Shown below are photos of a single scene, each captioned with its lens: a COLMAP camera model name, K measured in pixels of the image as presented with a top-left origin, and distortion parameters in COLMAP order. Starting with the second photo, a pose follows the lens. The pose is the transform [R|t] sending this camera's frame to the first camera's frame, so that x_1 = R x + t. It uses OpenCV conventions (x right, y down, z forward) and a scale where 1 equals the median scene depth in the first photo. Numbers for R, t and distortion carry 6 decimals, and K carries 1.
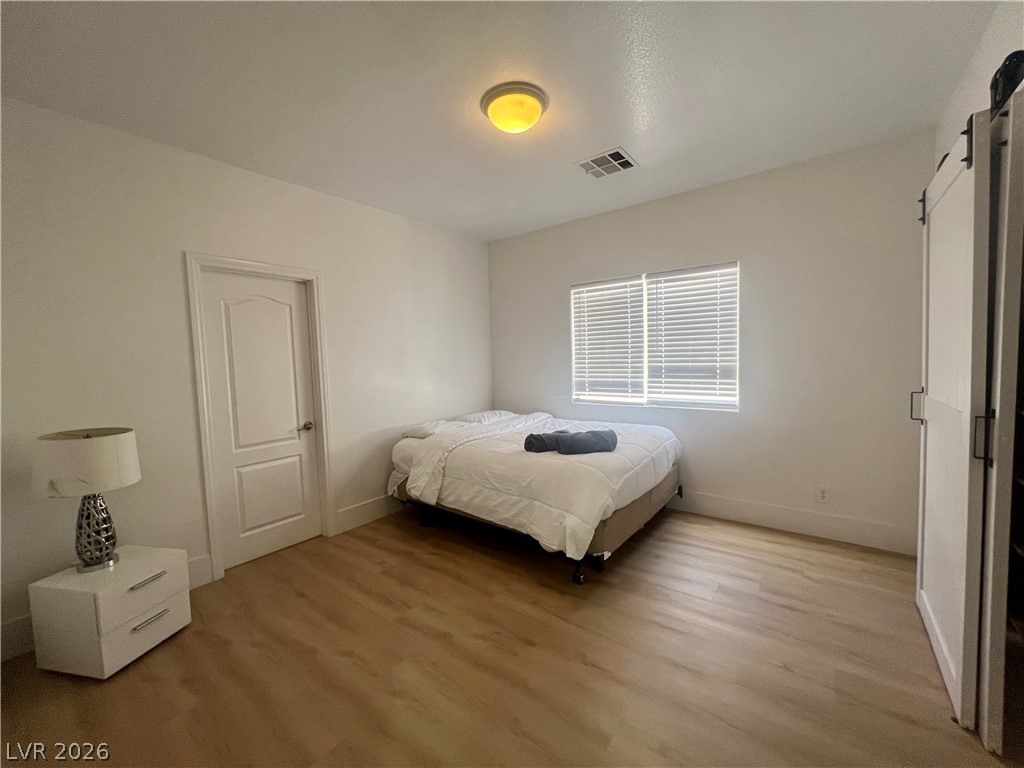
lens RADIAL K [[411.2, 0, 509.0], [0, 411.2, 381.6], [0, 0, 1]] dist [0.000978, -0.000773]
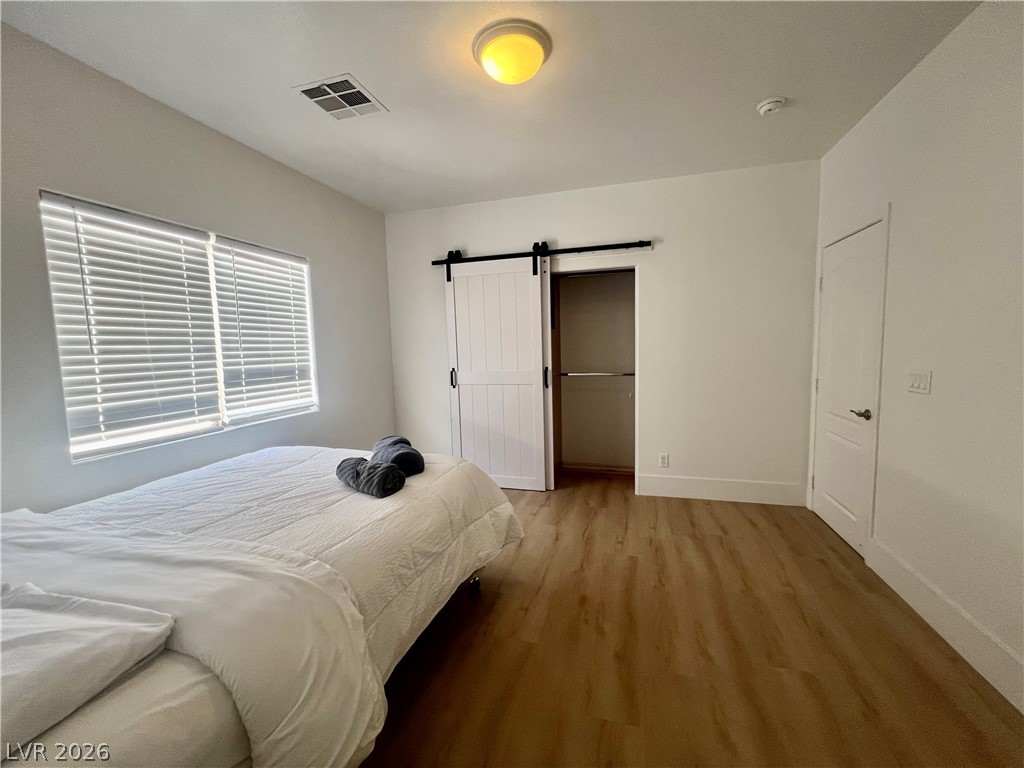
lens RADIAL K [[409.2, 0, 510.5], [0, 409.2, 384.3], [0, 0, 1]] dist [-0.003059, 0.001060]
pose [[-0.361498, -0.047826, 0.931146, -0.477550], [0.095468, 0.991536, 0.087991, -0.030109], [-0.927473, 0.120703, -0.353872, 0.815801]]
